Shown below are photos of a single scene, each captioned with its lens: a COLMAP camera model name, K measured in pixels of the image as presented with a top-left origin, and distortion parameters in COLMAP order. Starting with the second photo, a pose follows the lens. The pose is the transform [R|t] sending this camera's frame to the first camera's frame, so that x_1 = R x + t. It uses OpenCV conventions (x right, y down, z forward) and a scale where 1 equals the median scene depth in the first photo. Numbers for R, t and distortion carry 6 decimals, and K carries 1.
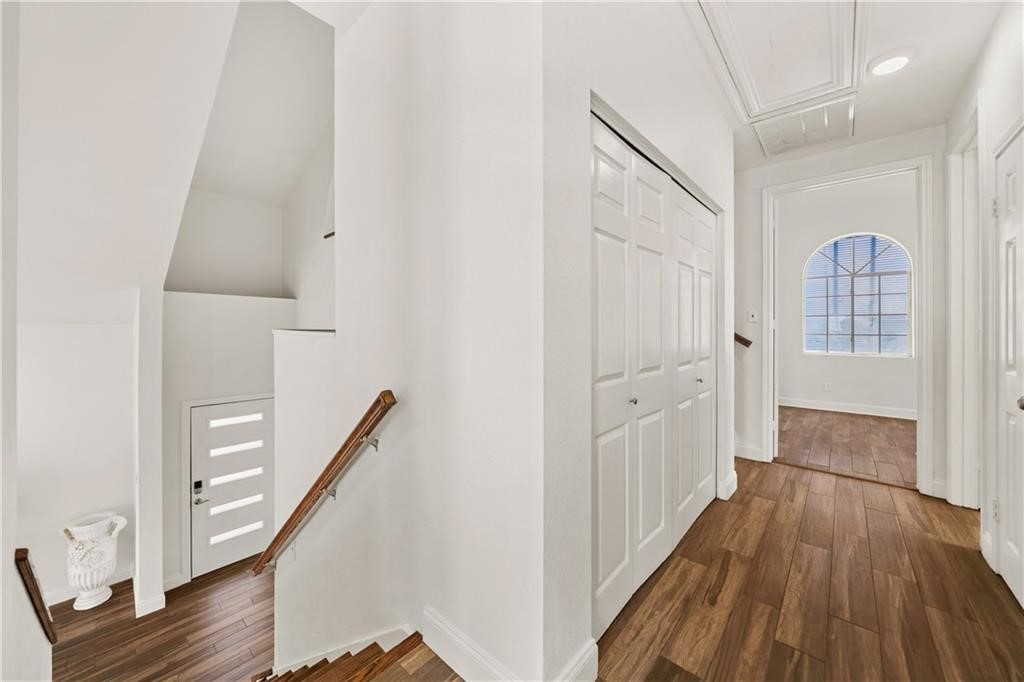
lens RADIAL K [[376.0, 0, 506.5], [0, 376.0, 335.2], [0, 0, 1]] dist [-0.003249, -0.000285]
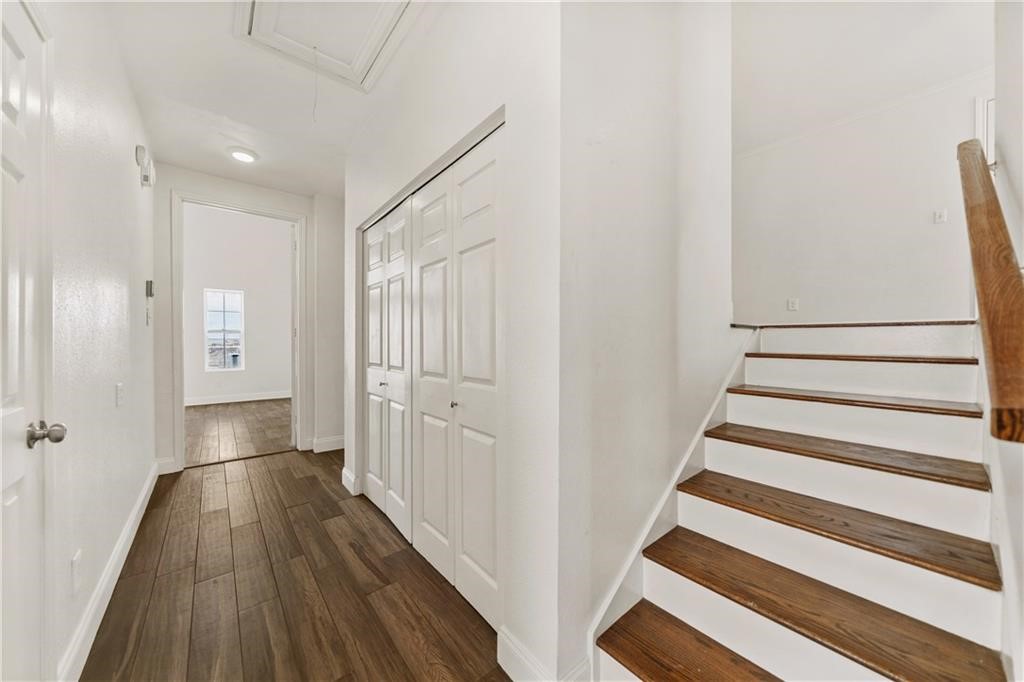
lens RADIAL K [[355.9, 0, 510.7], [0, 355.9, 341.7], [0, 0, 1]] dist [-0.005259, 0.000124]
pose [[-0.142833, 0.006217, -0.989727, 1.604652], [-0.001430, 0.999978, 0.006488, -0.008869], [0.989746, 0.002342, -0.142821, 1.632472]]
